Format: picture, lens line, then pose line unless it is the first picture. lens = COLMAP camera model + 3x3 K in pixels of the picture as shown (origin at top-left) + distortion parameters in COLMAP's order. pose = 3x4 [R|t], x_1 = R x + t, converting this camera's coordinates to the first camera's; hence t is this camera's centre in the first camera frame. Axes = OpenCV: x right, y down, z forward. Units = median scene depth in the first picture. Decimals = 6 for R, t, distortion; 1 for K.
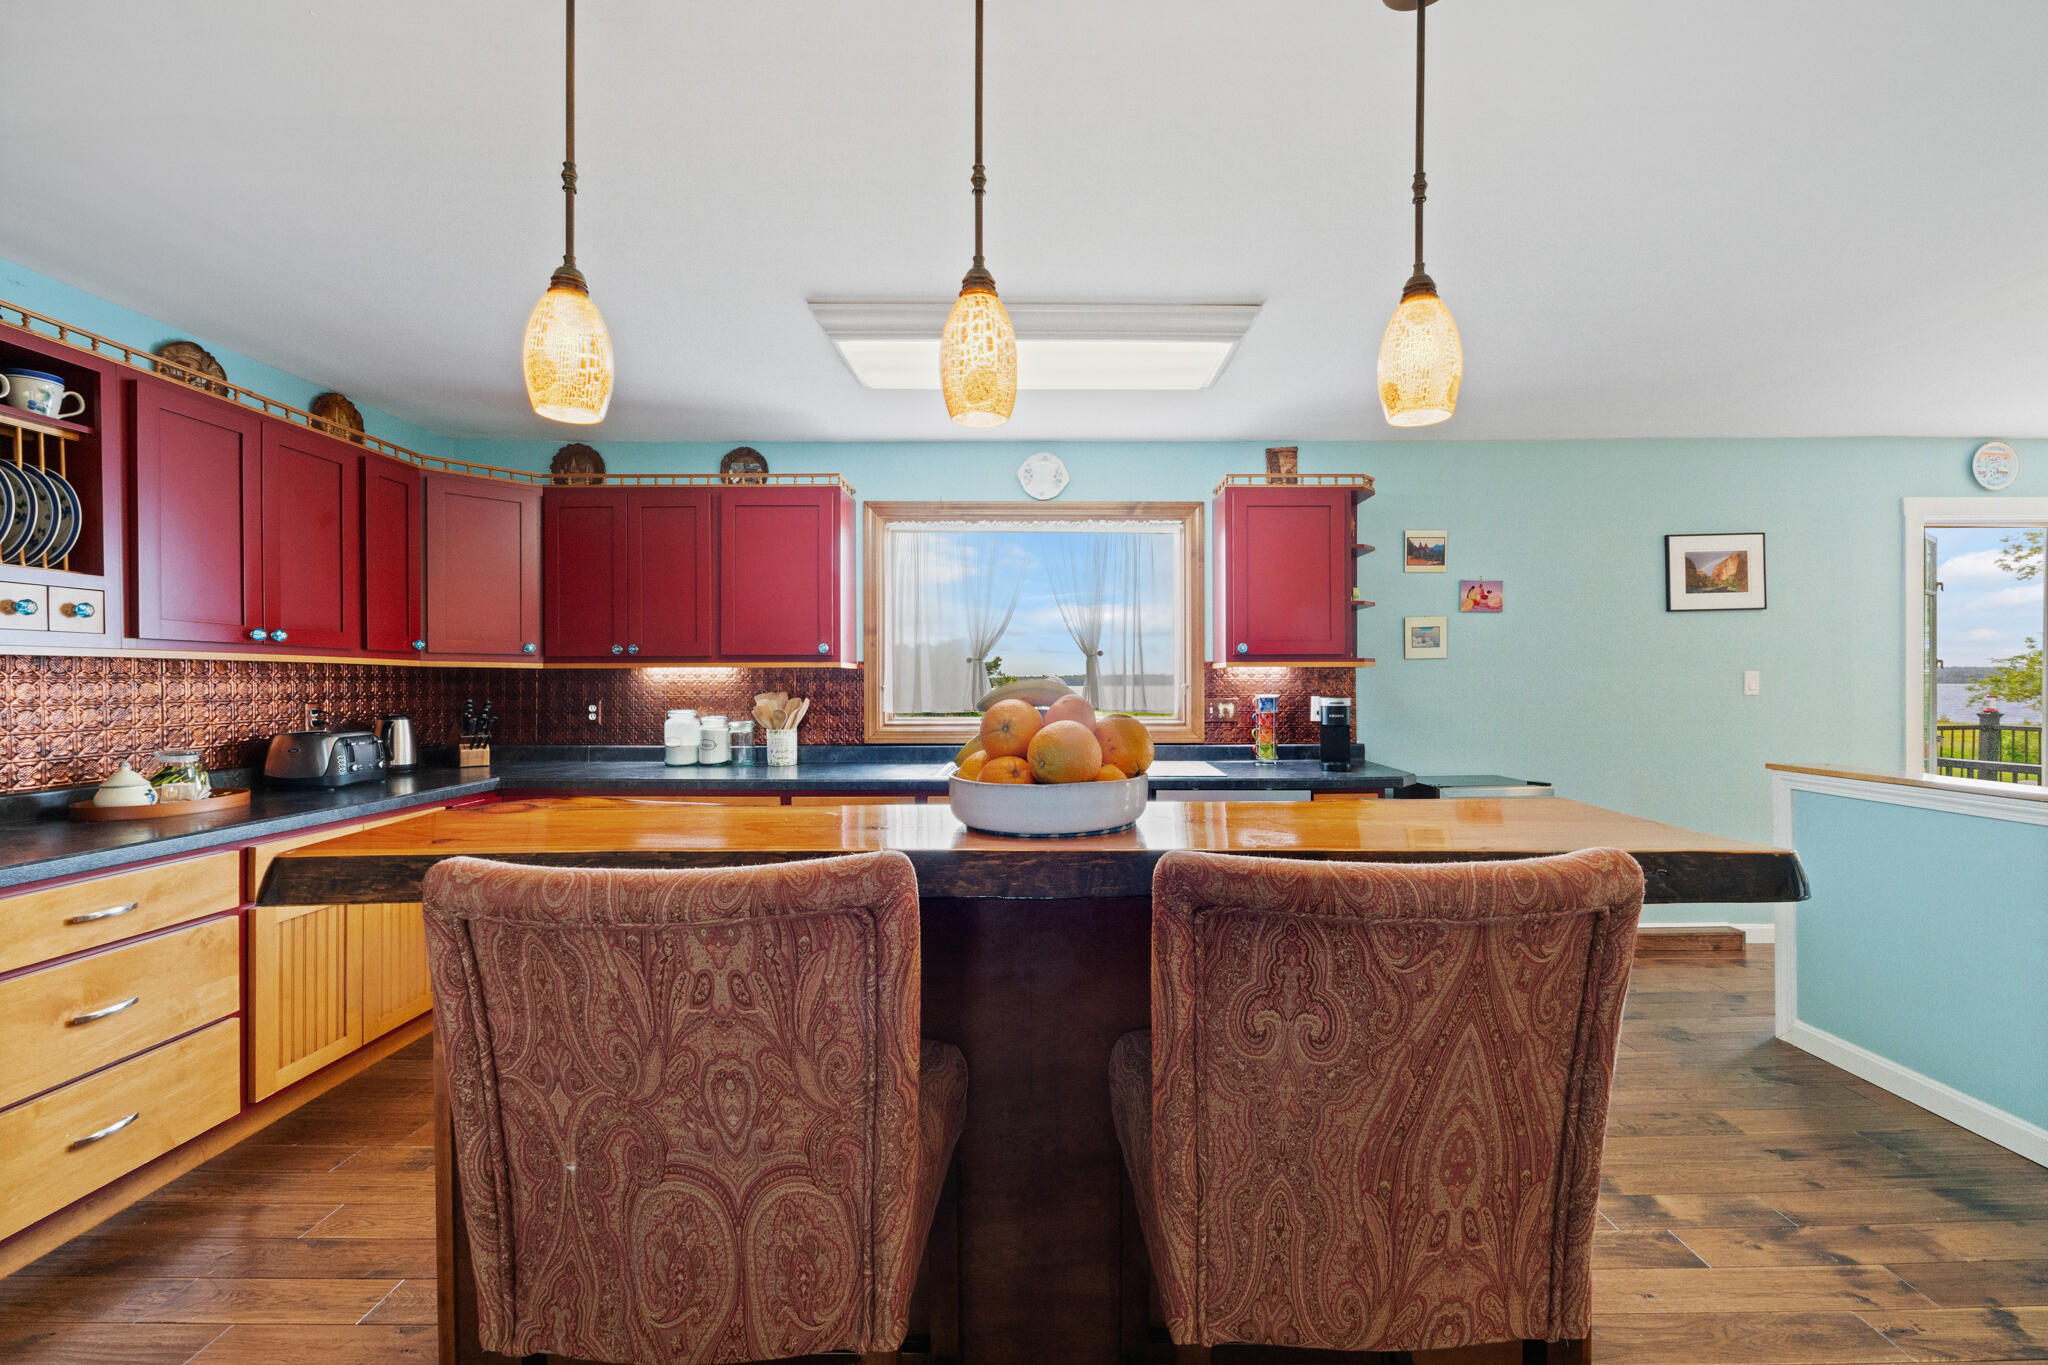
lens RADIAL K [[820.1, 0, 1033.1], [0, 820.1, 683.3], [0, 0, 1]] dist [-0.004135, -0.000421]
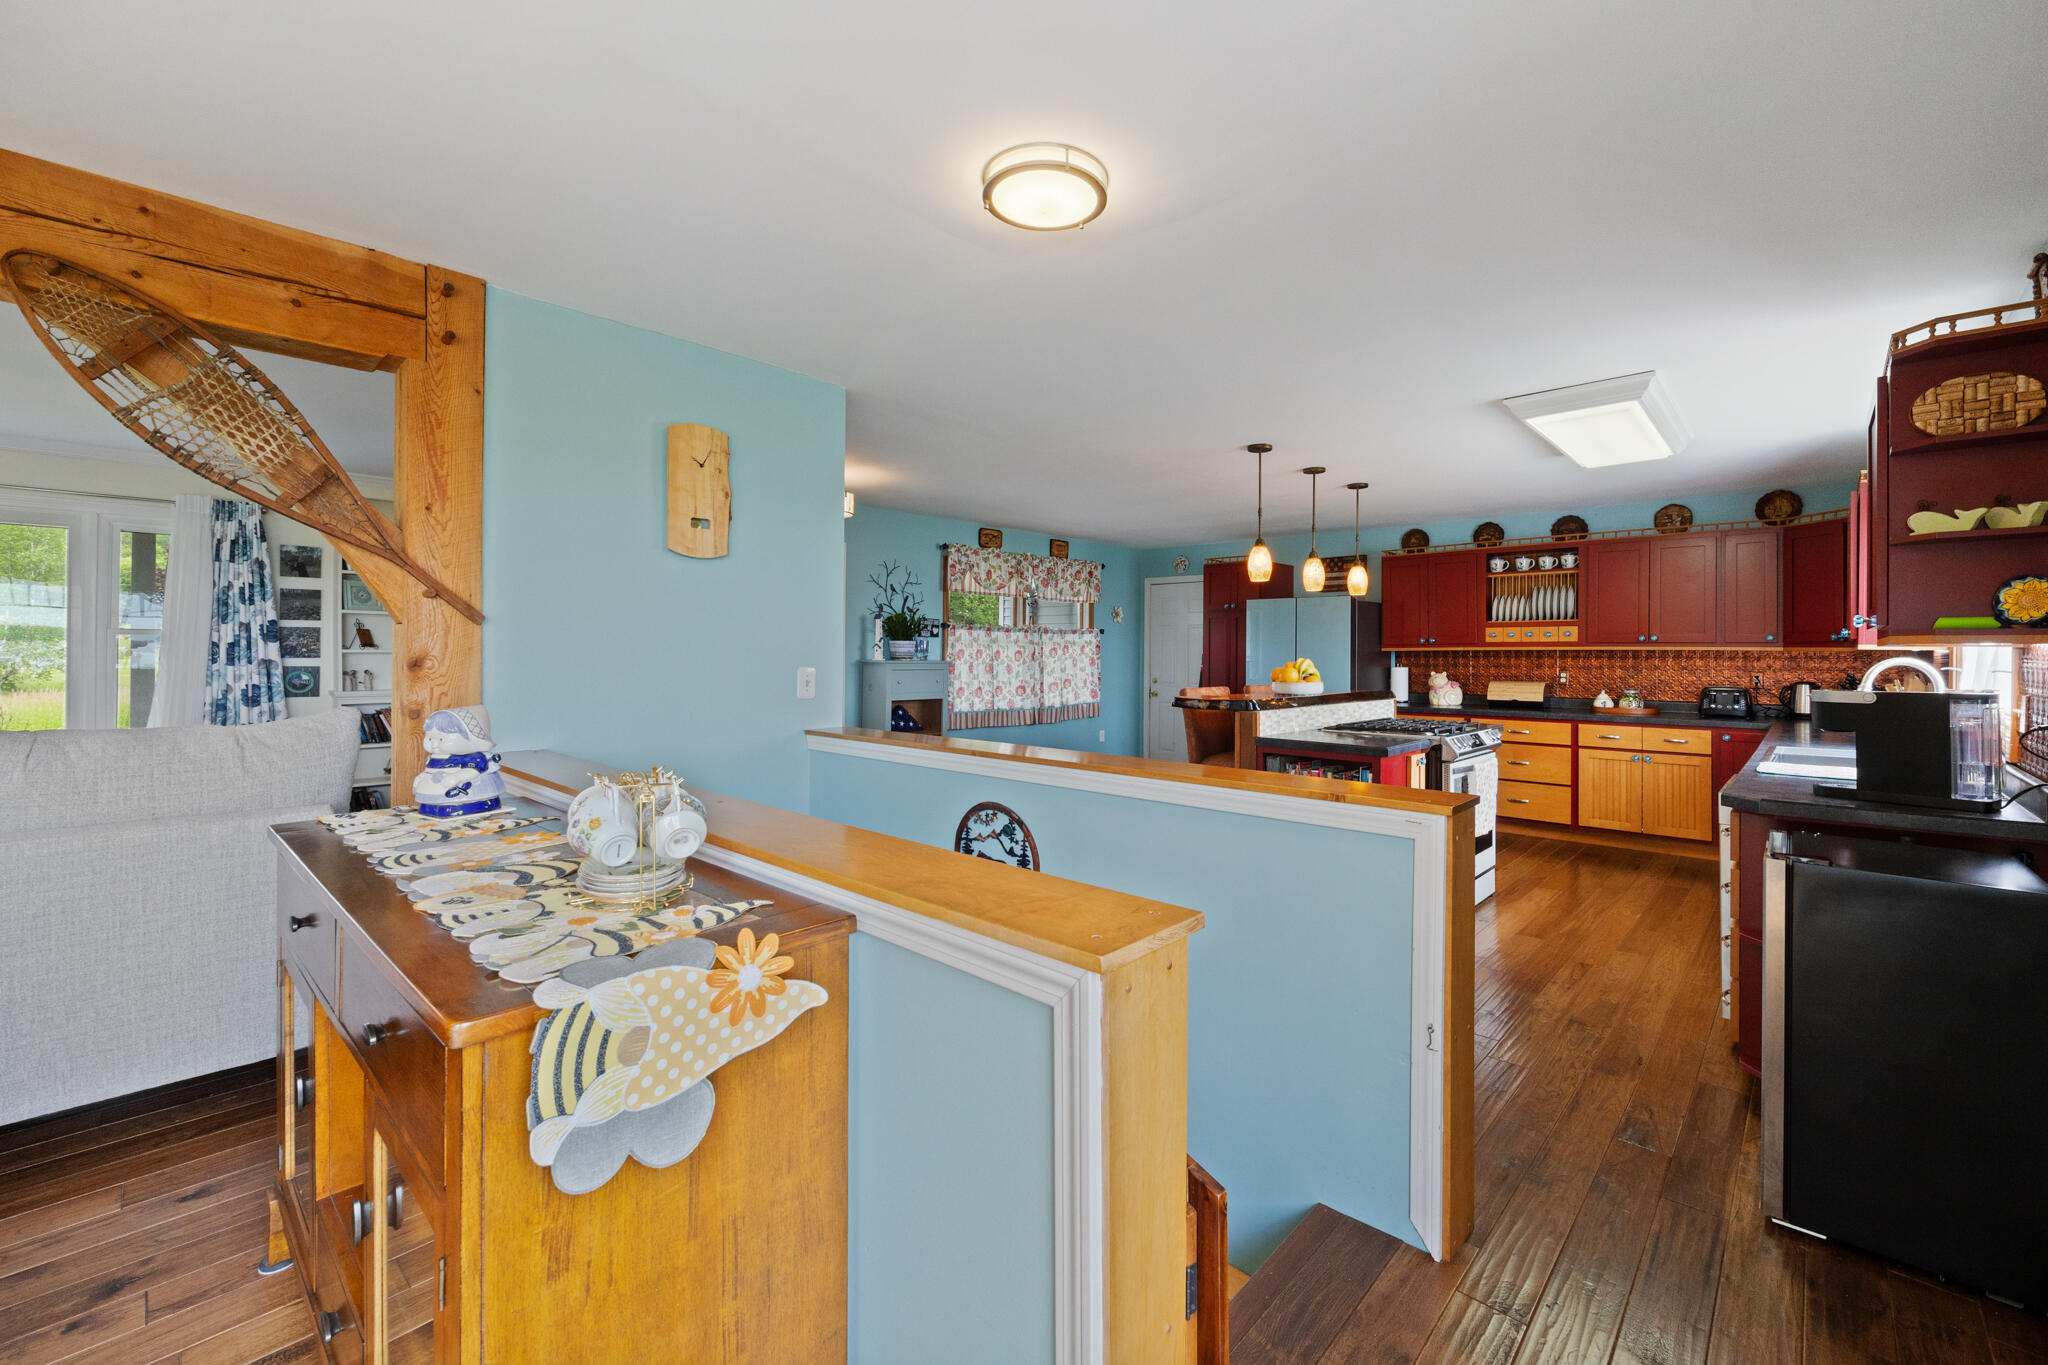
lens RADIAL K [[855.2, 0, 1031.7], [0, 855.2, 652.1], [0, 0, 1]] dist [0.000852, 0.000069]
pose [[-0.675436, -0.005540, -0.737398, 1.497045], [-0.007273, 0.999973, -0.000851, -0.007139], [0.737383, 0.004788, -0.675458, 1.057545]]
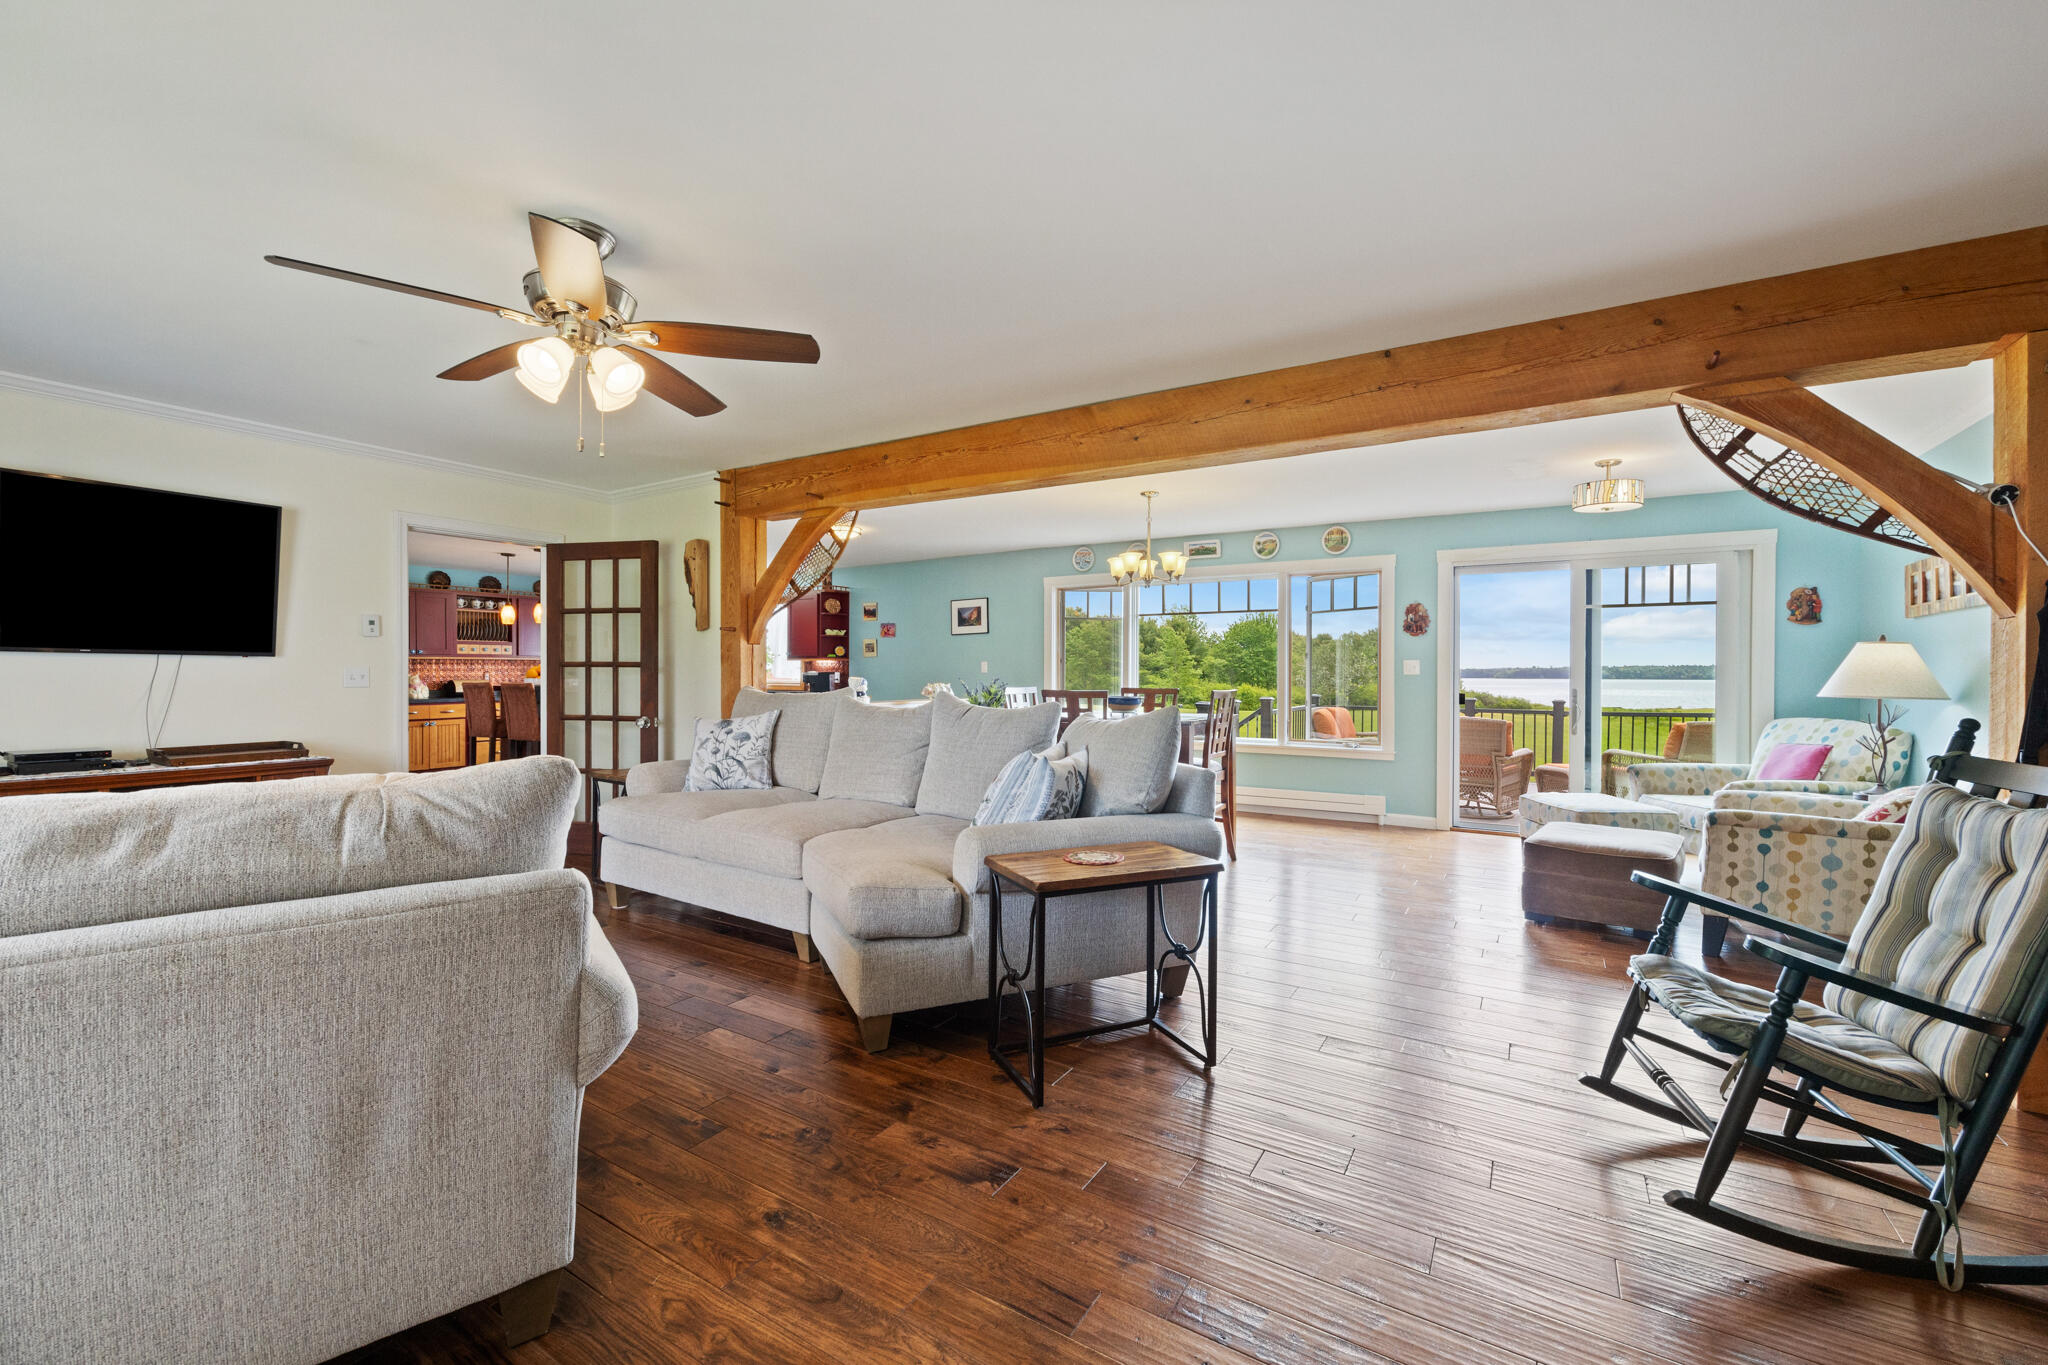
lens RADIAL K [[820.1, 0, 1033.1], [0, 820.1, 683.3], [0, 0, 1]] dist [-0.004135, -0.000421]
pose [[0.848849, 0.010899, -0.528524, 2.575148], [-0.005128, 0.999910, 0.012384, 0.018912], [0.528611, -0.007802, 0.848828, -0.934575]]
